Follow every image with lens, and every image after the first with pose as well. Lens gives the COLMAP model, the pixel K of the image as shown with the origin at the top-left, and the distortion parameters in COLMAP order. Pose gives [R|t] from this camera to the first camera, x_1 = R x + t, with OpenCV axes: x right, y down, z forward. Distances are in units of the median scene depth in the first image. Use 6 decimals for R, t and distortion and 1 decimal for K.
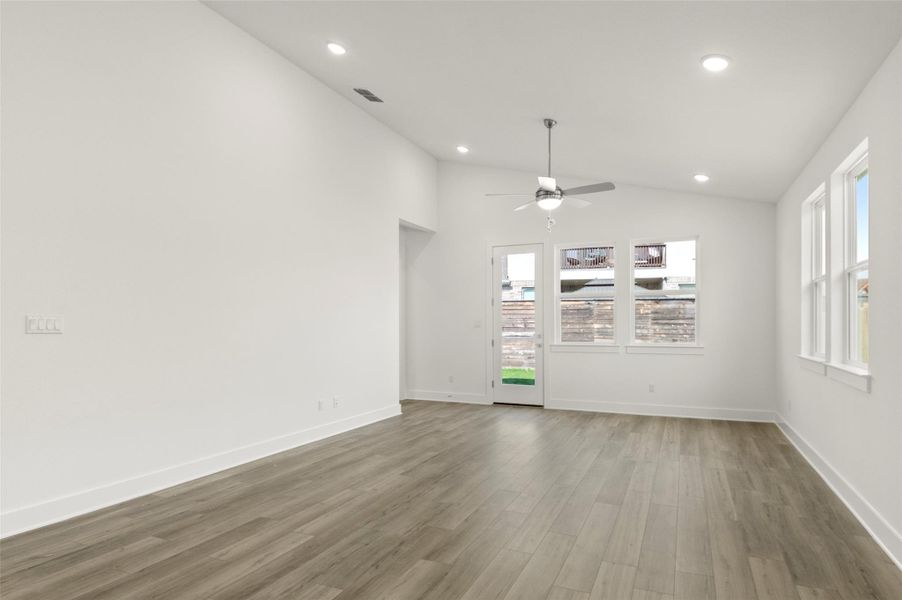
lens RADIAL K [[512.1, 0, 449.6], [0, 512.1, 325.9], [0, 0, 1]] dist [0.000112, -0.000527]
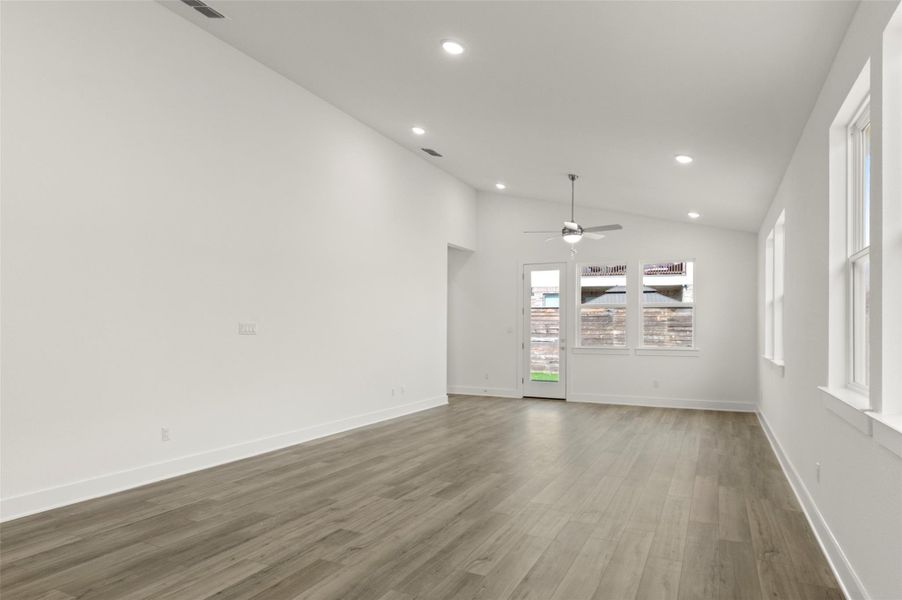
lens RADIAL K [[546.8, 0, 451.6], [0, 546.8, 328.1], [0, 0, 1]] dist [-0.001085, -0.000097]
pose [[0.999764, 0.007489, -0.020393, -0.062821], [-0.007603, 0.999956, -0.005533, 0.000396], [0.020351, 0.005687, 0.999777, -0.303339]]
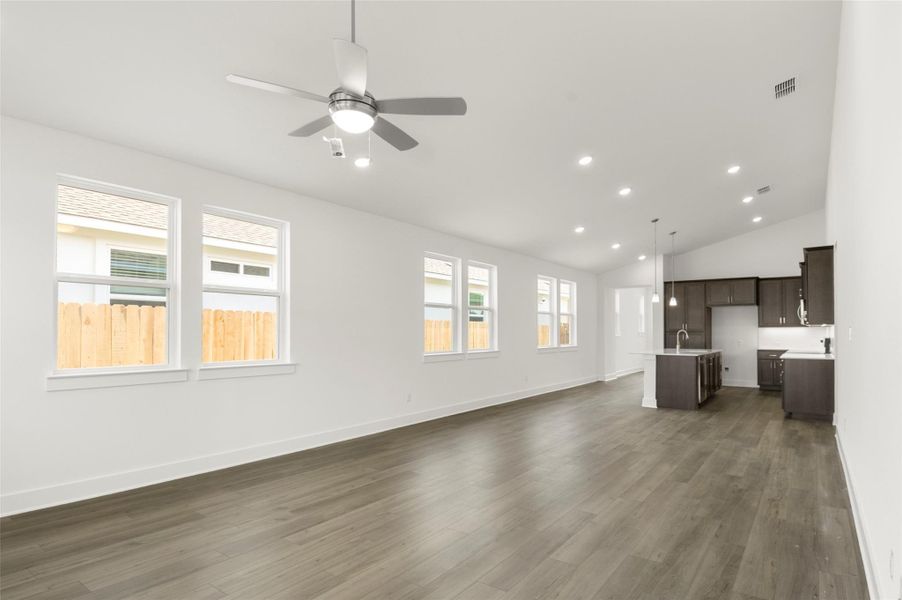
lens RADIAL K [[512.1, 0, 449.6], [0, 512.1, 325.9], [0, 0, 1]] dist [0.000112, -0.000527]
pose [[-0.981474, 0.001608, 0.191589, -0.014524], [0.000170, 0.999972, -0.007522, -0.007144], [-0.191596, -0.007350, -0.981446, 1.158772]]
